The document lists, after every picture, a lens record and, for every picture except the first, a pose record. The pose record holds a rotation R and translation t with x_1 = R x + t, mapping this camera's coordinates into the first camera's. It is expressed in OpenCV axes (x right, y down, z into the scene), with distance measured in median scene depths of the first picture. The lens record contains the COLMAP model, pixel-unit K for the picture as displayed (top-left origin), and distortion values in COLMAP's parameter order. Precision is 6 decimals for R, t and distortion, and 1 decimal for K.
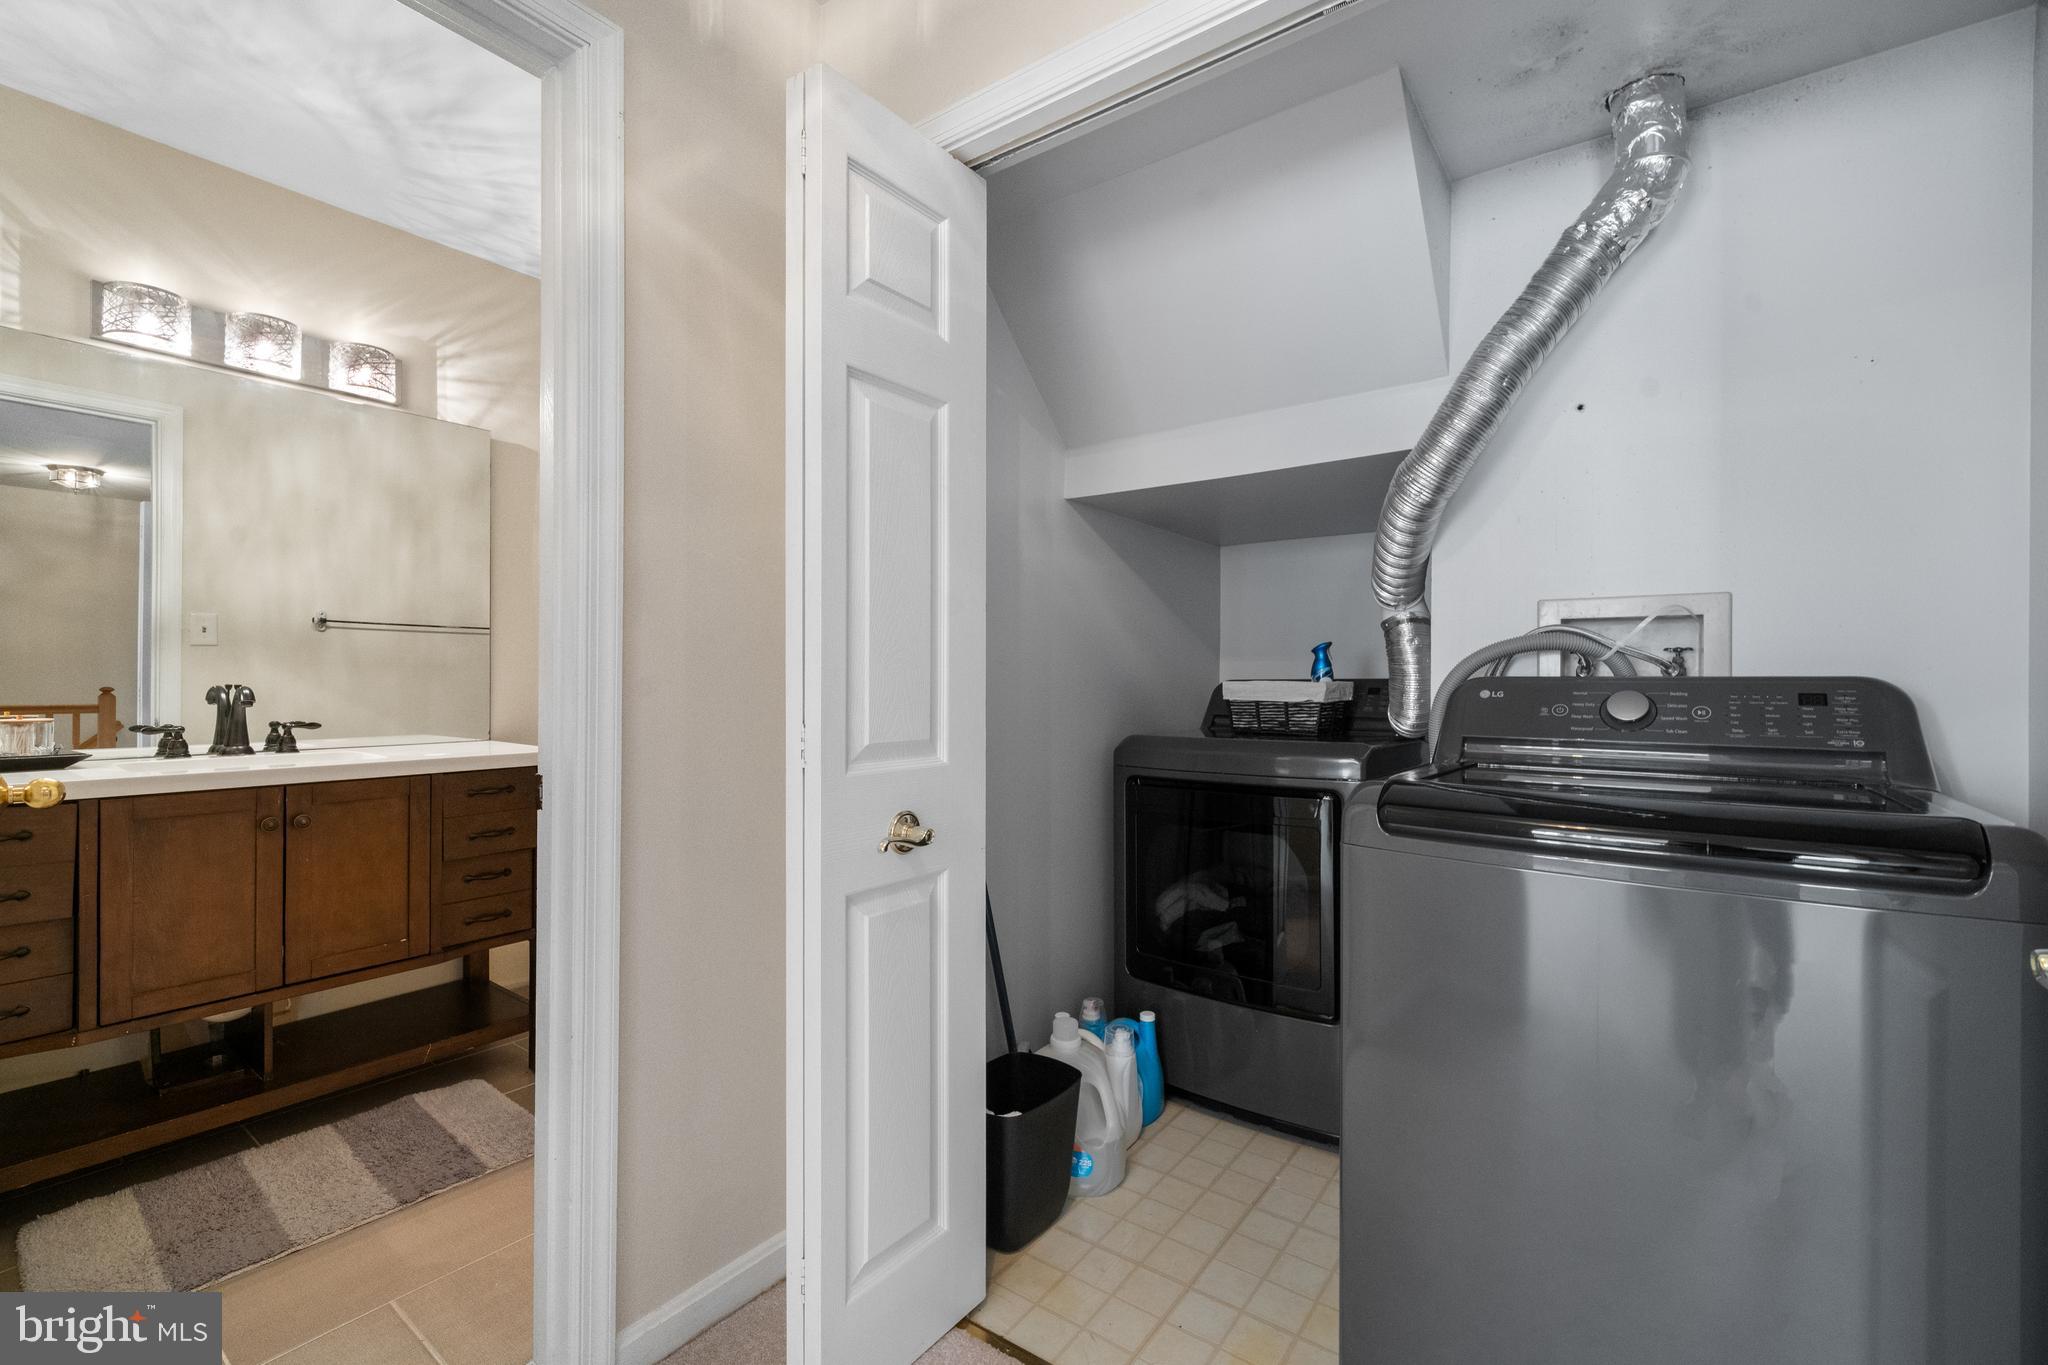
lens RADIAL K [[863.9, 0, 1024.1], [0, 863.9, 676.7], [0, 0, 1]] dist [0.000457, 0.000596]
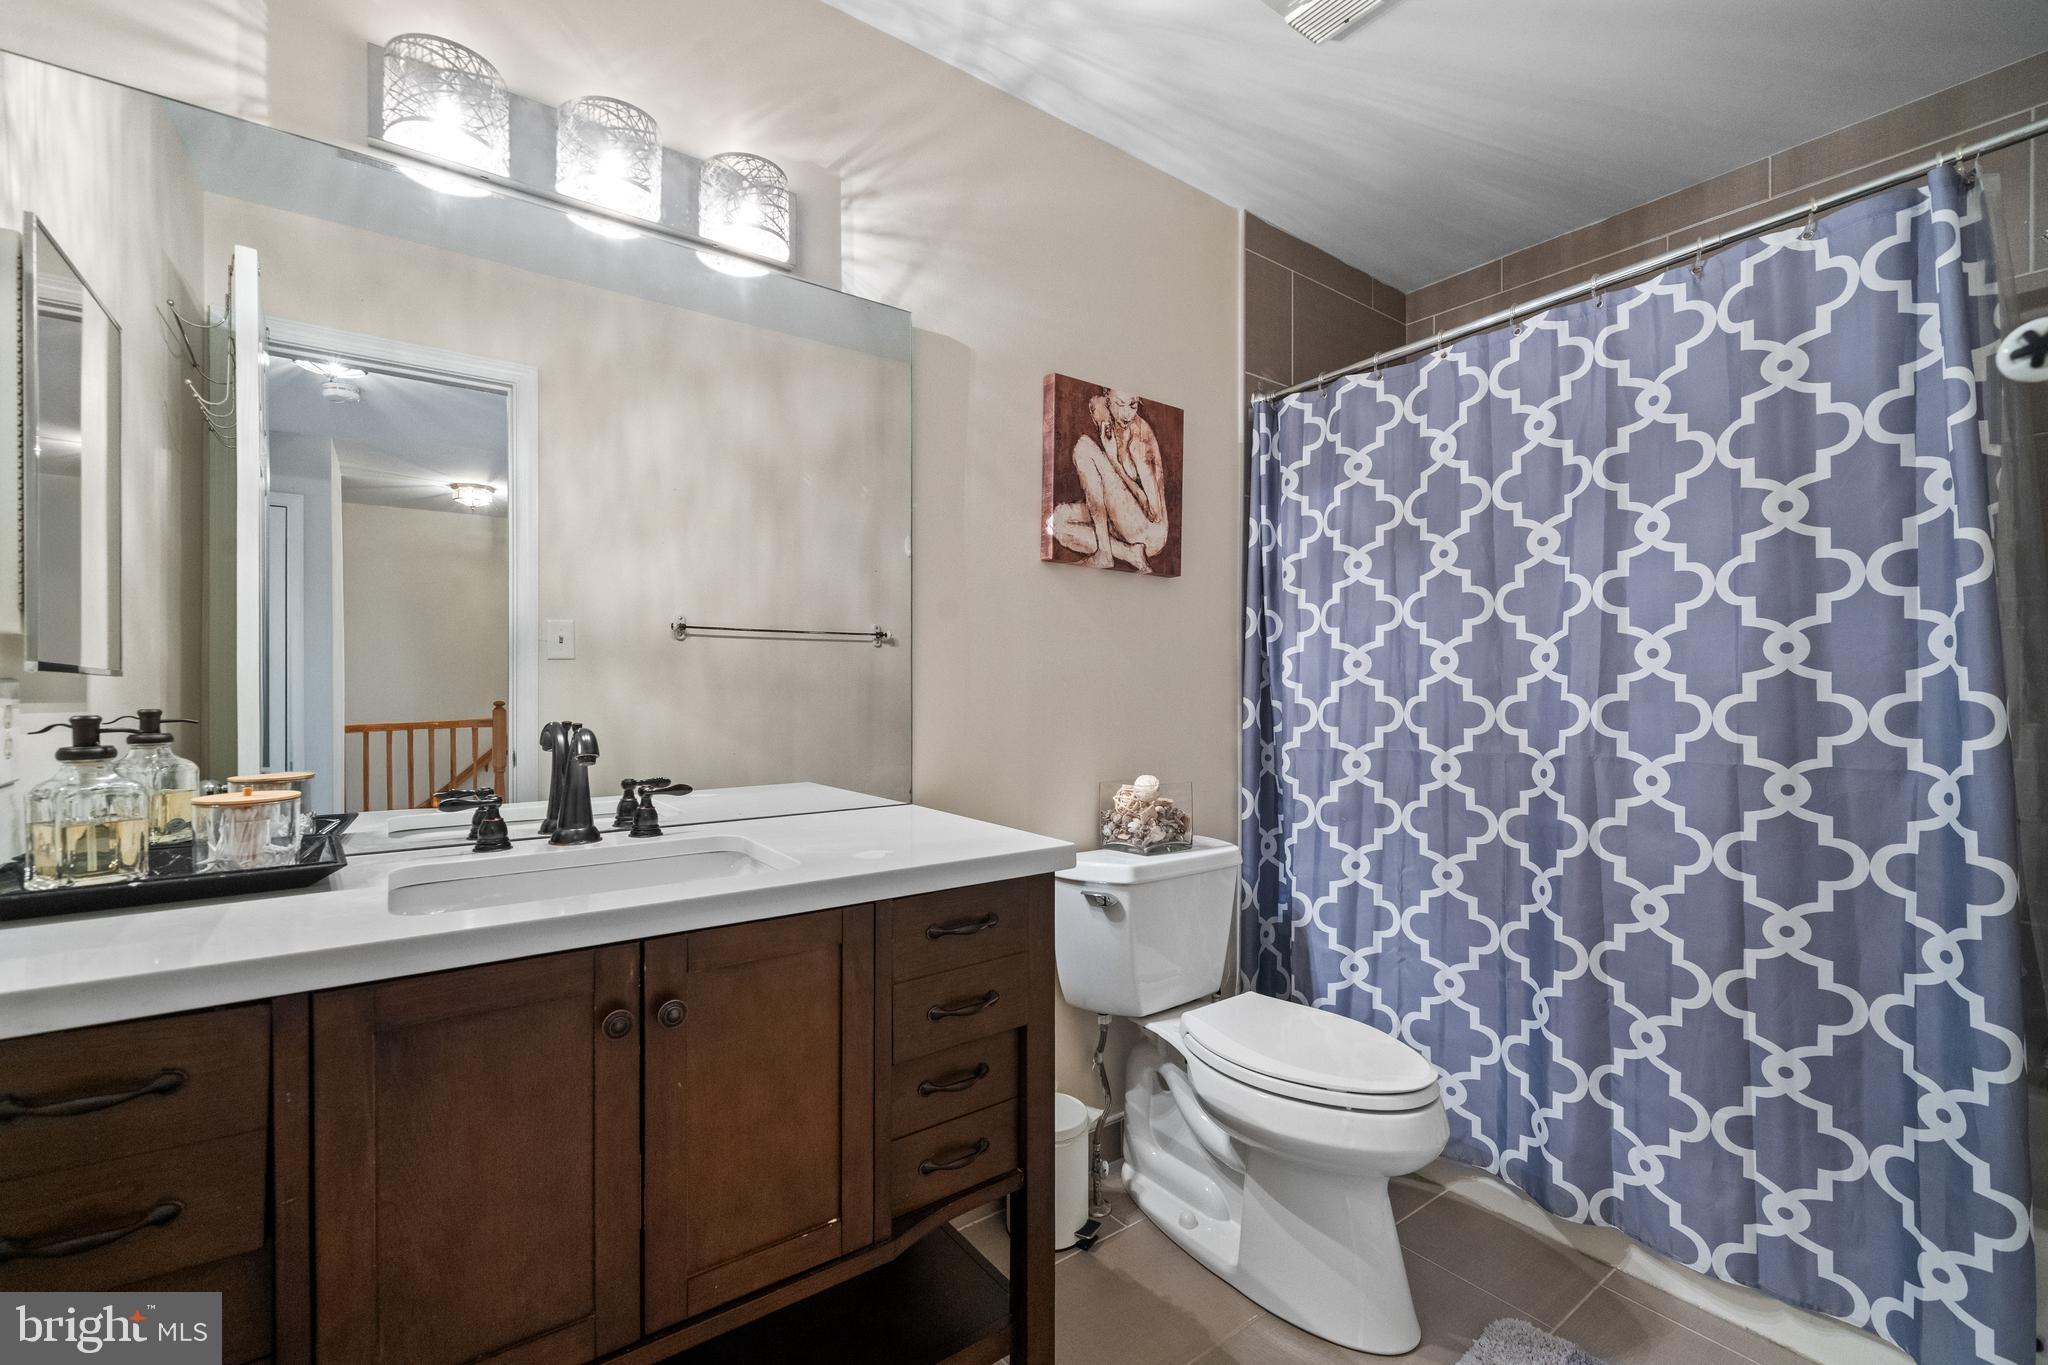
lens RADIAL K [[863.9, 0, 1024.5], [0, 863.9, 687.8], [0, 0, 1]] dist [0.000457, 0.000596]
pose [[0.957289, -0.001668, -0.289129, -0.424095], [0.003263, 0.999982, 0.005034, -0.016974], [0.289116, -0.005762, 0.957277, 0.498813]]
